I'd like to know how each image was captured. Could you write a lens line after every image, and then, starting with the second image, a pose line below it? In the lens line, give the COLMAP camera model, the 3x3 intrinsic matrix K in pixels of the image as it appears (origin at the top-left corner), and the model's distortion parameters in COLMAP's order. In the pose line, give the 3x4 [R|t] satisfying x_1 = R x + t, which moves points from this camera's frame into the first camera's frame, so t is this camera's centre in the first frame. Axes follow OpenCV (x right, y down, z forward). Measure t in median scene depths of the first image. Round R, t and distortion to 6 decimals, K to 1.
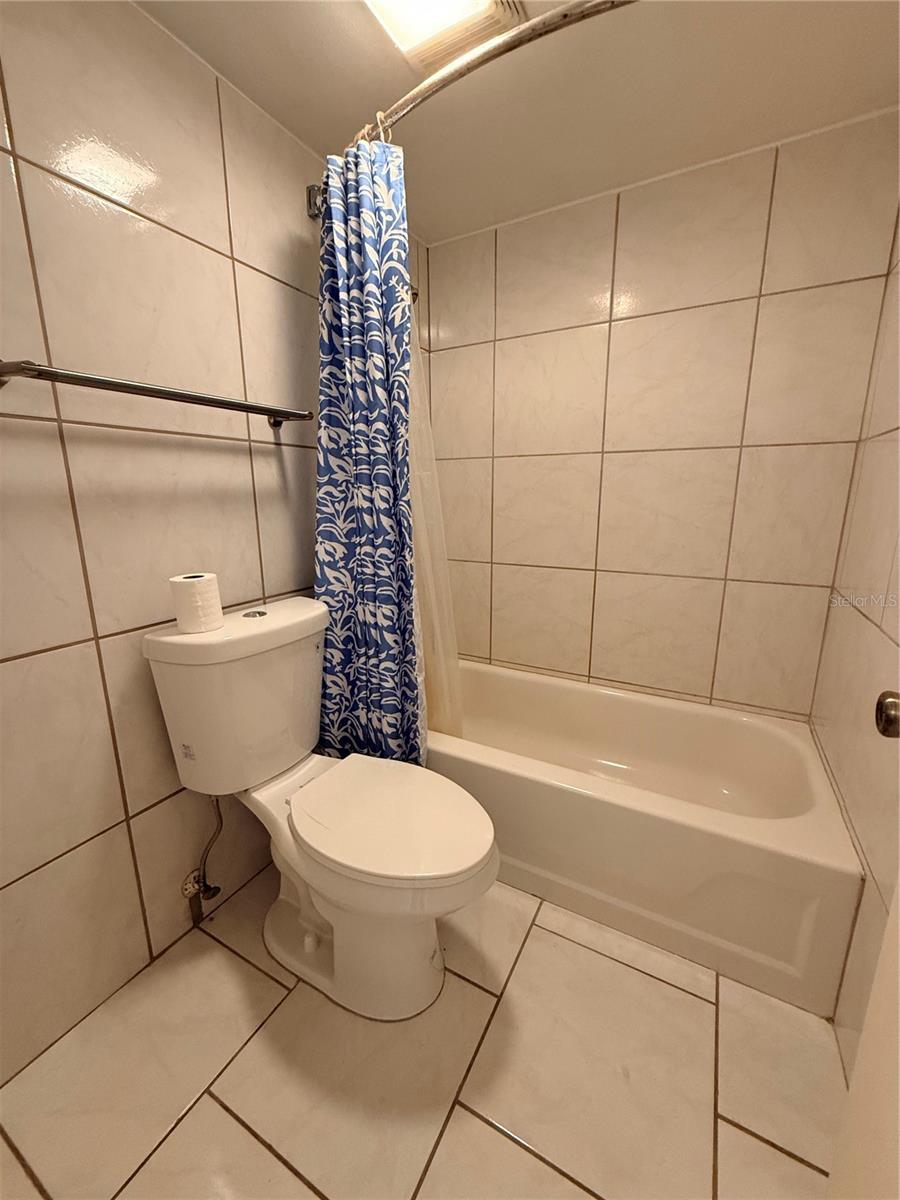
lens RADIAL K [[477.8, 0, 450.4], [0, 477.8, 599.7], [0, 0, 1]] dist [-0.000142, 0.000124]
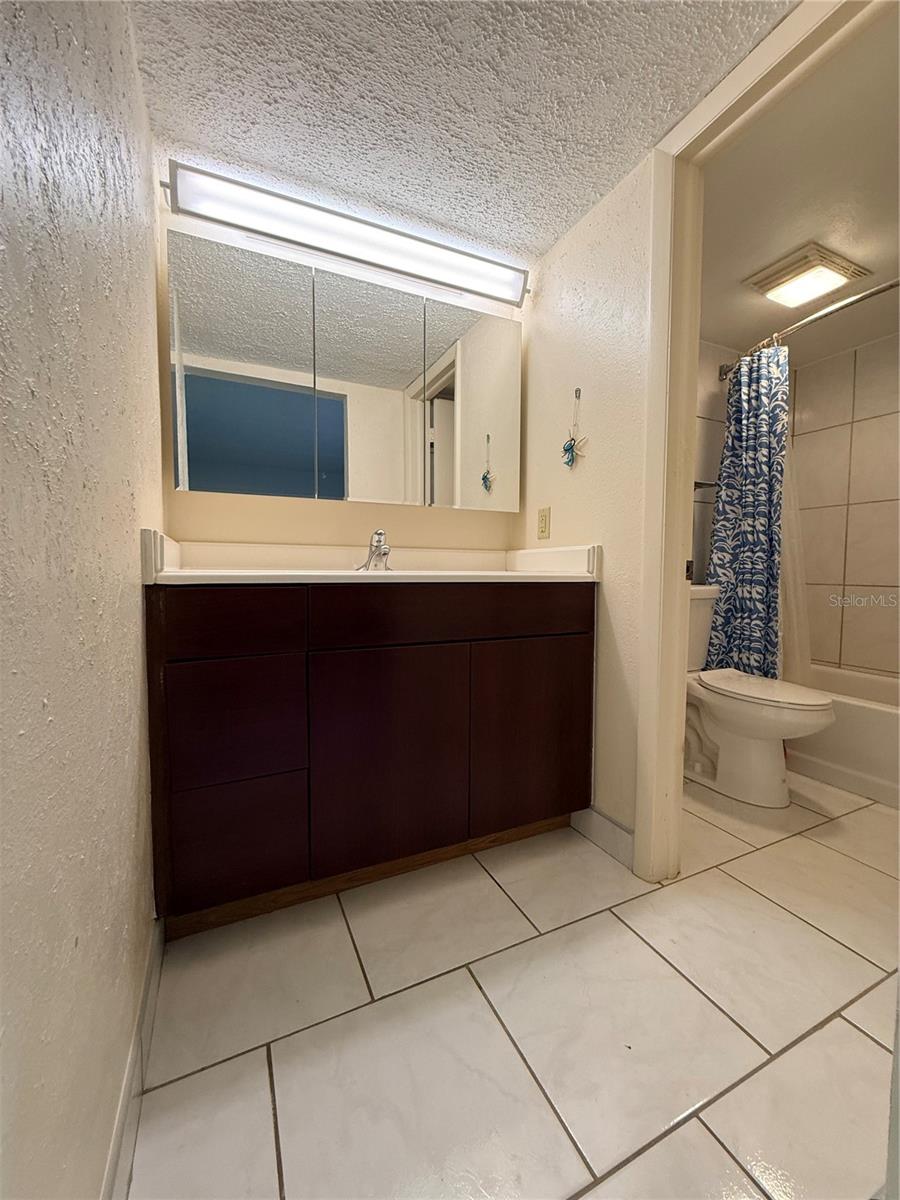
lens RADIAL K [[477.8, 0, 450.4], [0, 477.8, 599.7], [0, 0, 1]] dist [-0.000142, 0.000124]
pose [[0.809700, 0.042788, -0.585282, -0.026909], [-0.130262, 0.985563, -0.108159, 0.408257], [0.572204, 0.163816, 0.803584, -1.051302]]
